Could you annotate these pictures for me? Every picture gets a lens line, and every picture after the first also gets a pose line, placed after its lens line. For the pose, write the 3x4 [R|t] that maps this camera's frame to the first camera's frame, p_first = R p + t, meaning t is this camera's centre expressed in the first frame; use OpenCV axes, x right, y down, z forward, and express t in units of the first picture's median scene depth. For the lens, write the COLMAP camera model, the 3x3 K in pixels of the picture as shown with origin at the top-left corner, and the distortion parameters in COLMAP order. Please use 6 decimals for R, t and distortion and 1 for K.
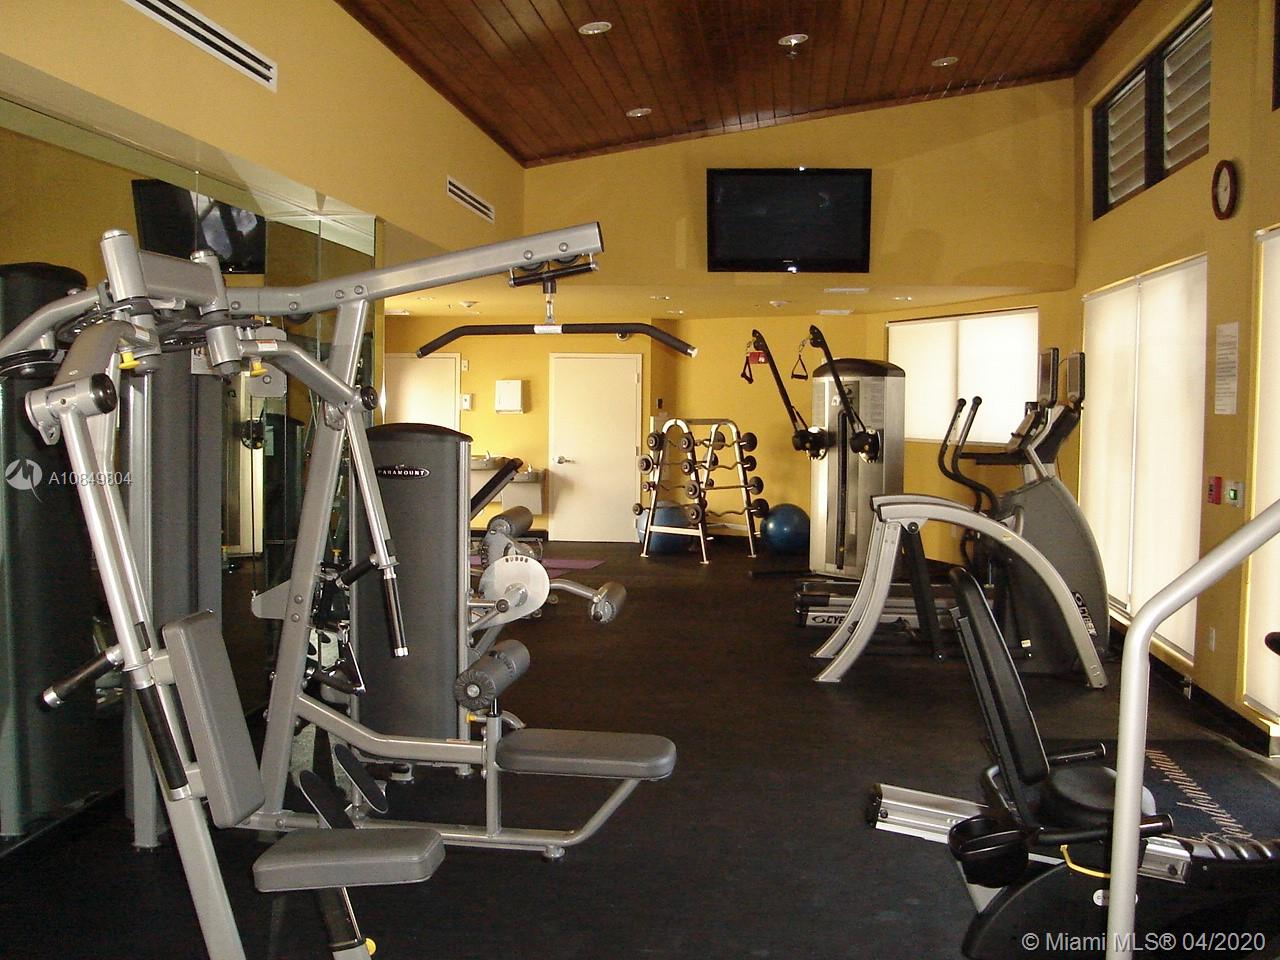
lens RADIAL K [[1248.9, 0, 638.8], [0, 1248.9, 473.0], [0, 0, 1]] dist [-0.024355, 0.000000]
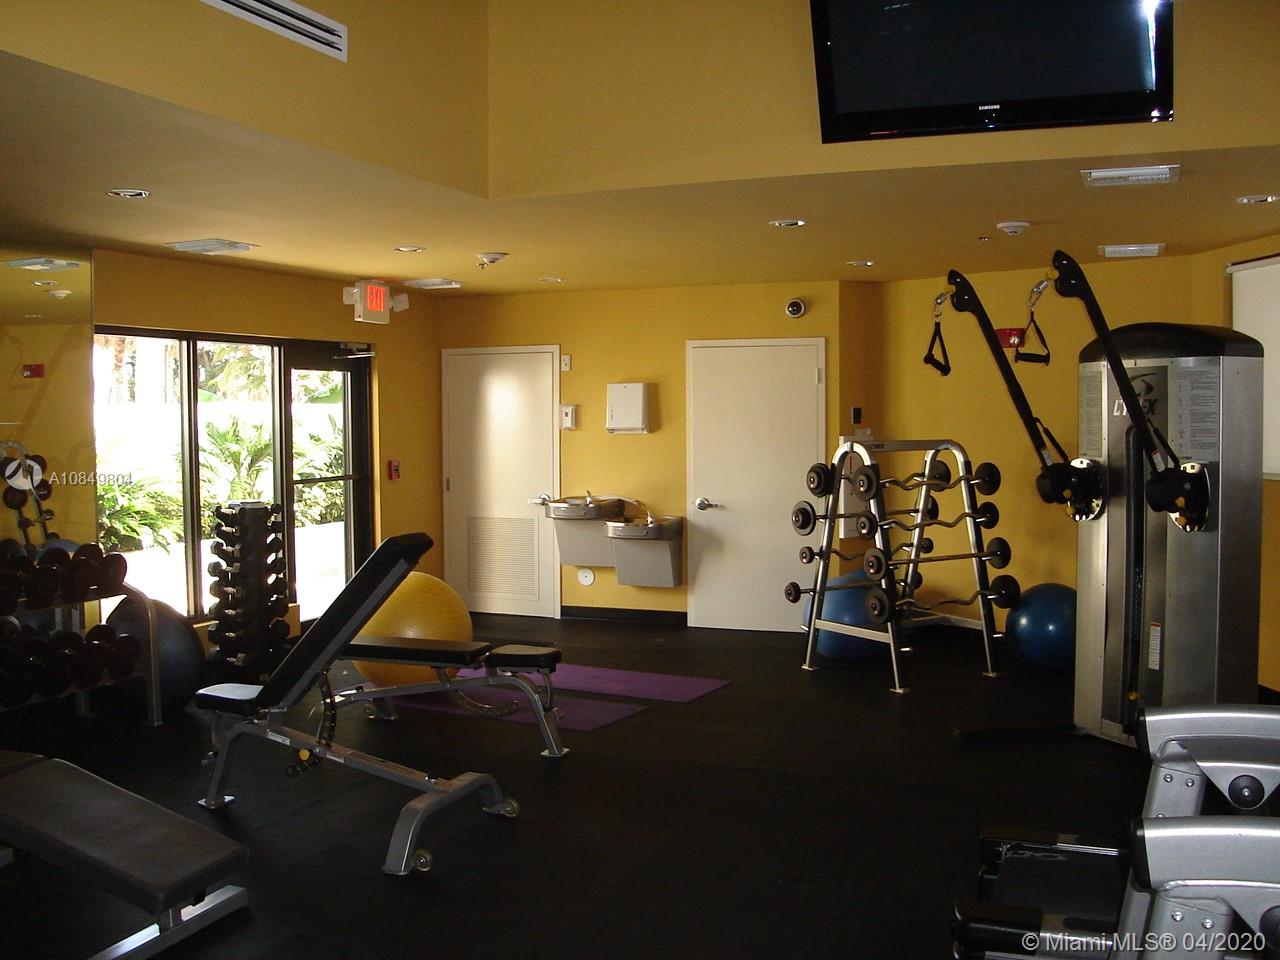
lens RADIAL K [[1297.9, 0, 641.9], [0, 1297.9, 488.3], [0, 0, 1]] dist [-0.091251, 0.000000]
pose [[0.969431, -0.000532, -0.245365, 0.081643], [0.000539, 1.000000, -0.000038, -0.020976], [0.245365, -0.000096, 0.969431, 0.375446]]
